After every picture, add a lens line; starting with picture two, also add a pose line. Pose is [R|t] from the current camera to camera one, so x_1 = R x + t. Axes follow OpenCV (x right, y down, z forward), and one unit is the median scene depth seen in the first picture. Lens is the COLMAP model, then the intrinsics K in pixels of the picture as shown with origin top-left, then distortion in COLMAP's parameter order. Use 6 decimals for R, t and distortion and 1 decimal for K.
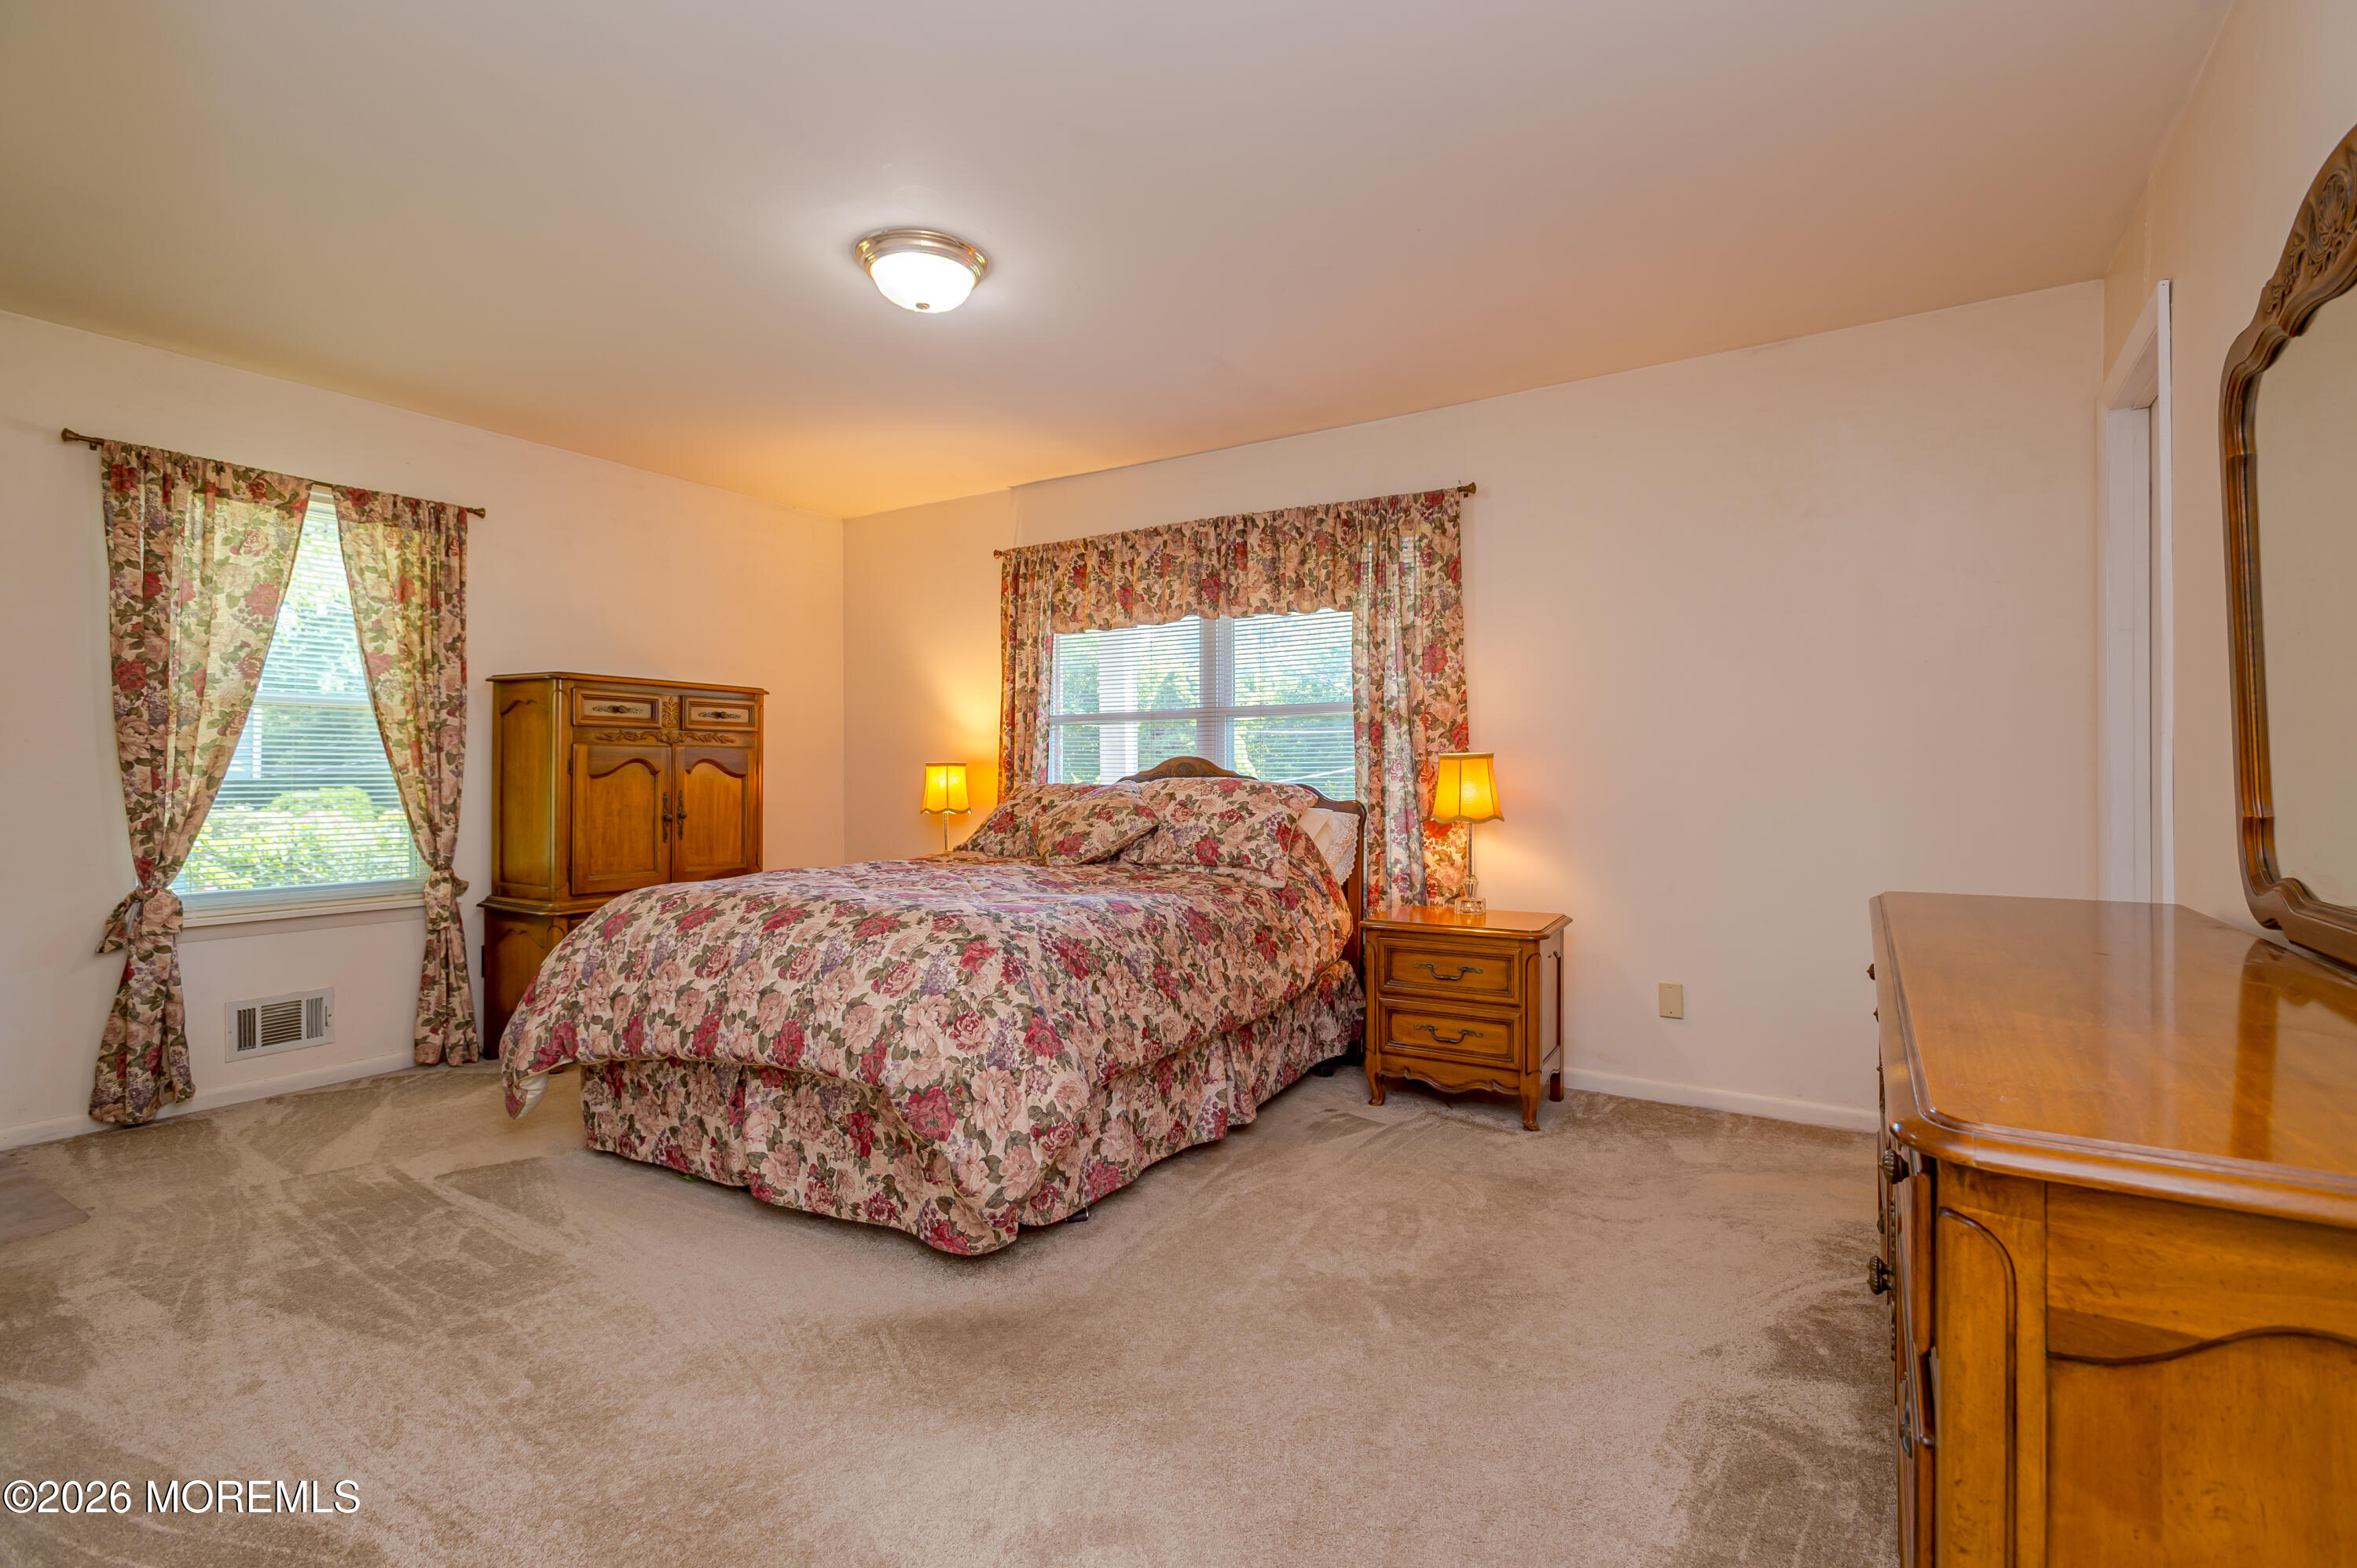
lens RADIAL K [[1092.8, 0, 1167.8], [0, 1092.8, 772.8], [0, 0, 1]] dist [0.016926, -0.001424]
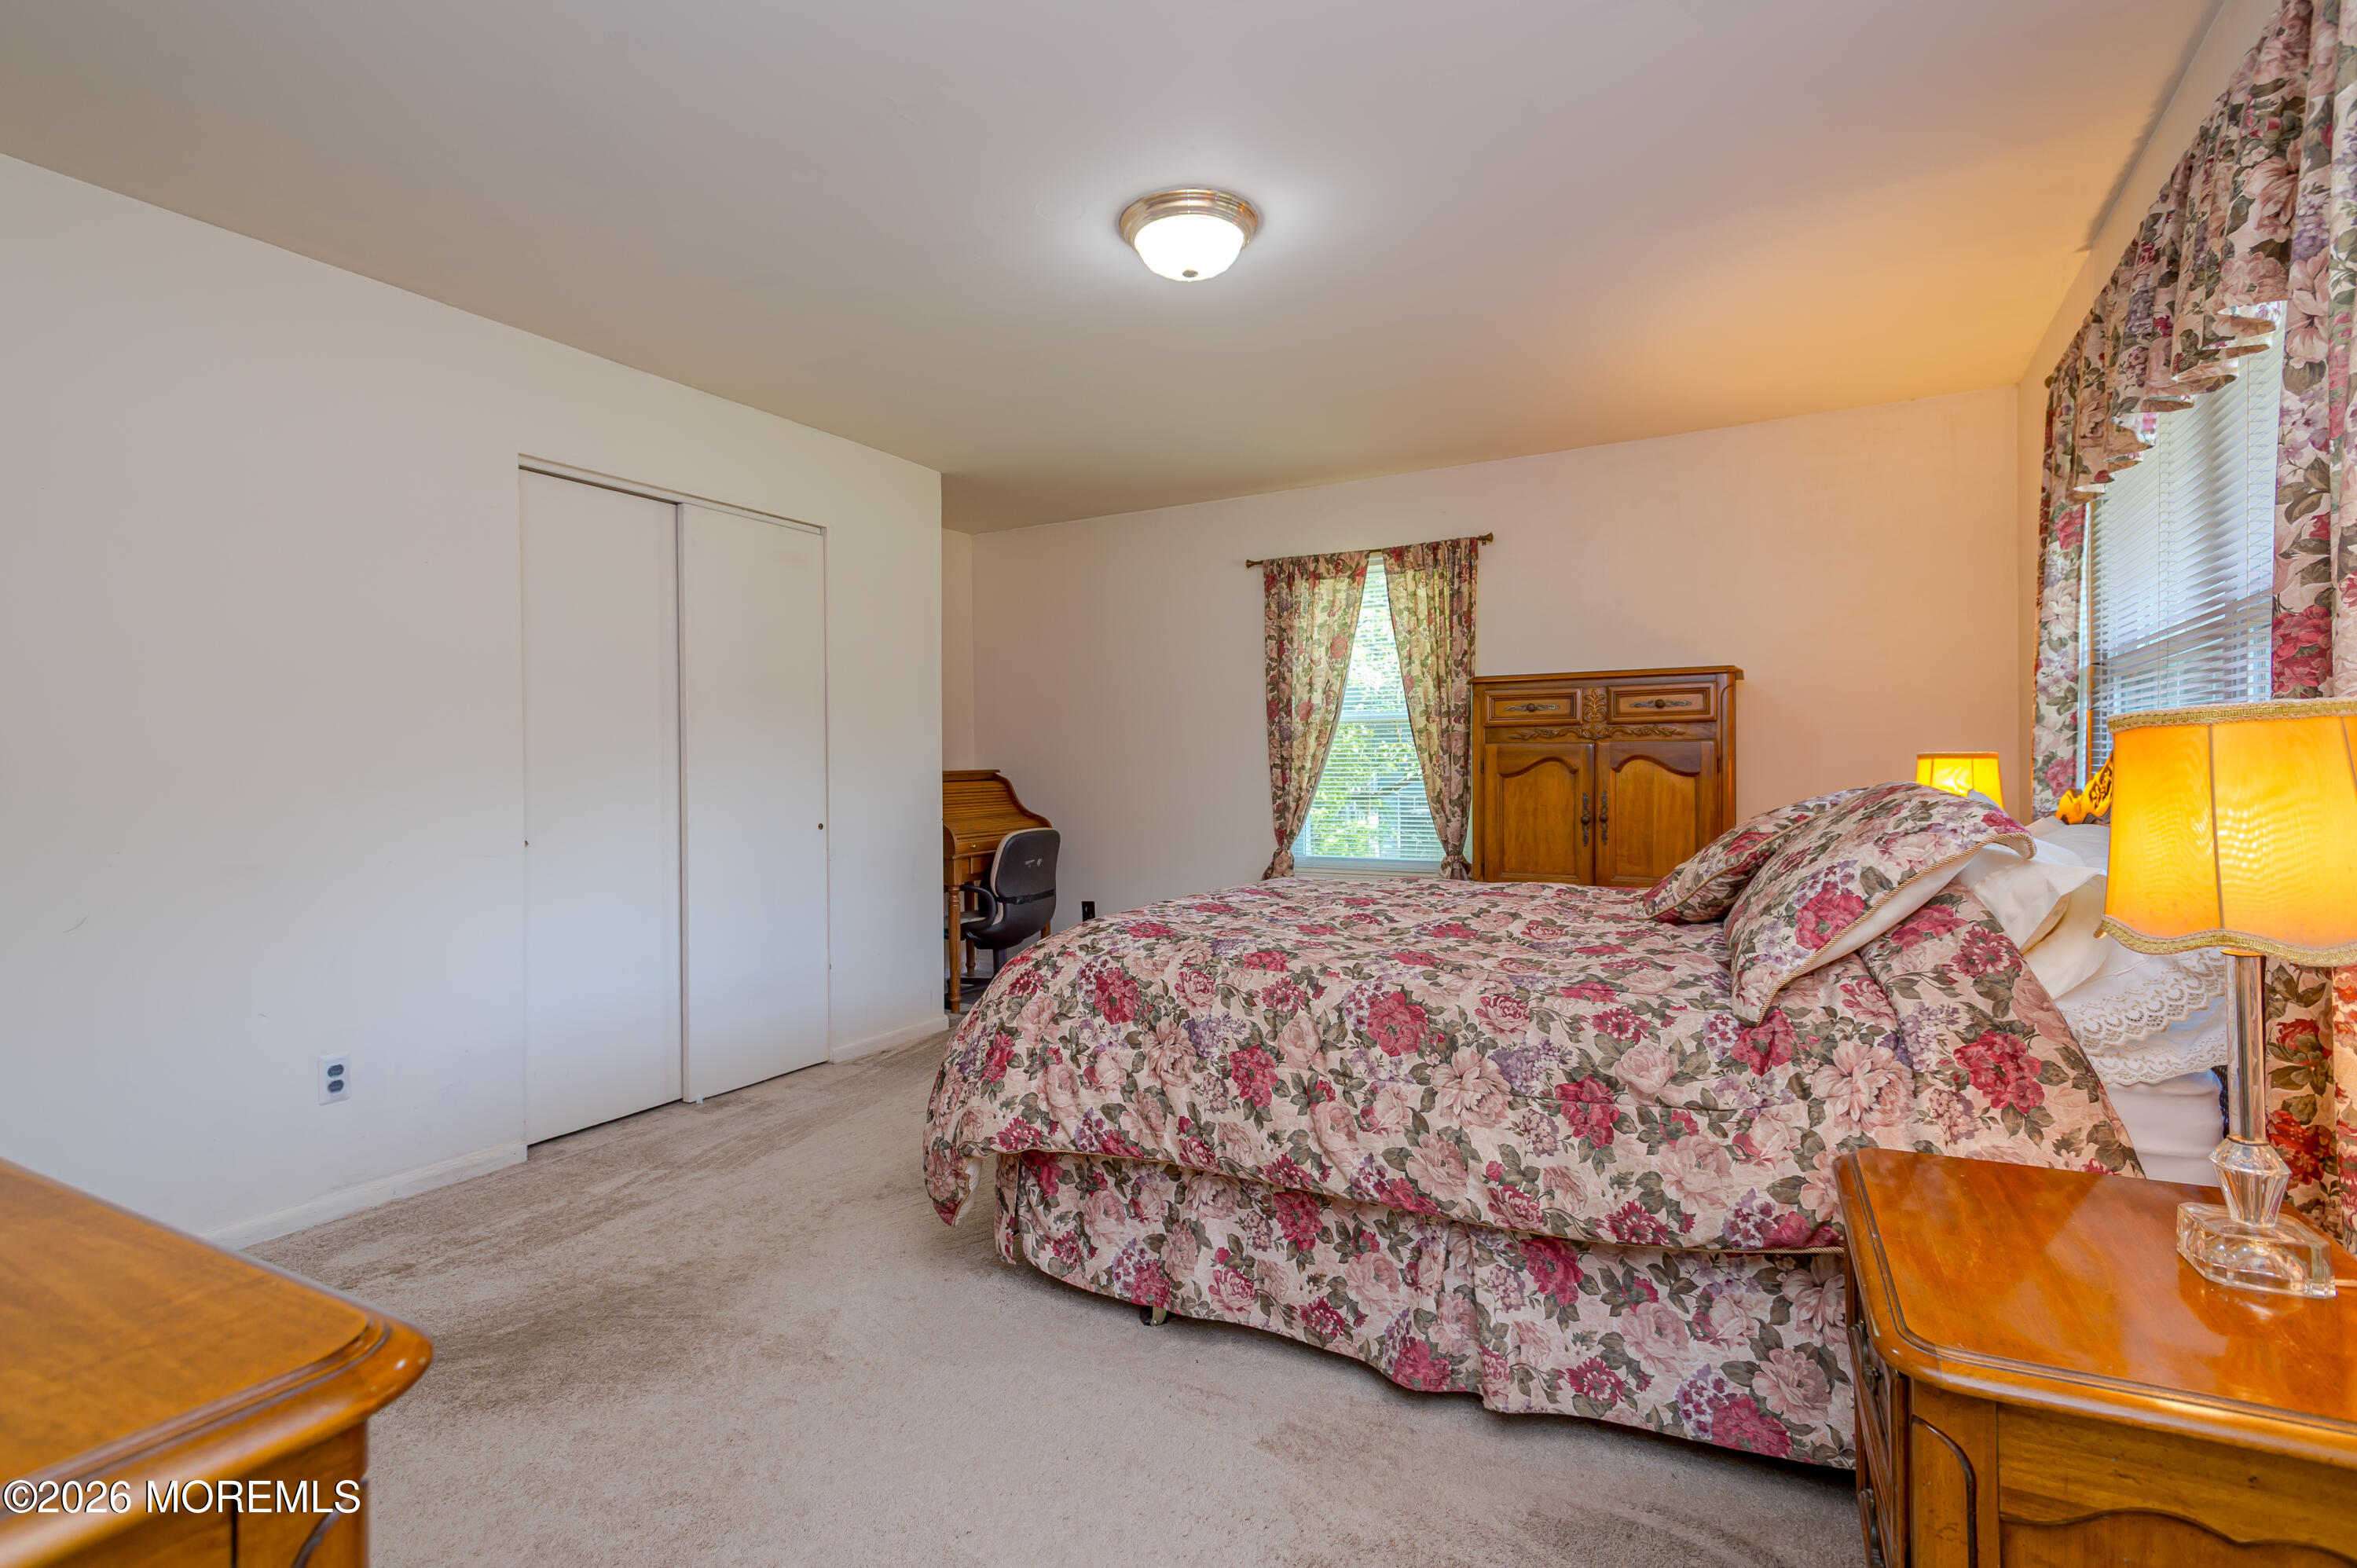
lens RADIAL K [[1092.8, 0, 1169.9], [0, 1092.8, 783.0], [0, 0, 1]] dist [0.016926, -0.001424]
pose [[0.075712, 0.008868, -0.997090, 0.496475], [0.004942, 0.999945, 0.009269, -0.000804], [0.997117, -0.005629, 0.075664, 0.647933]]
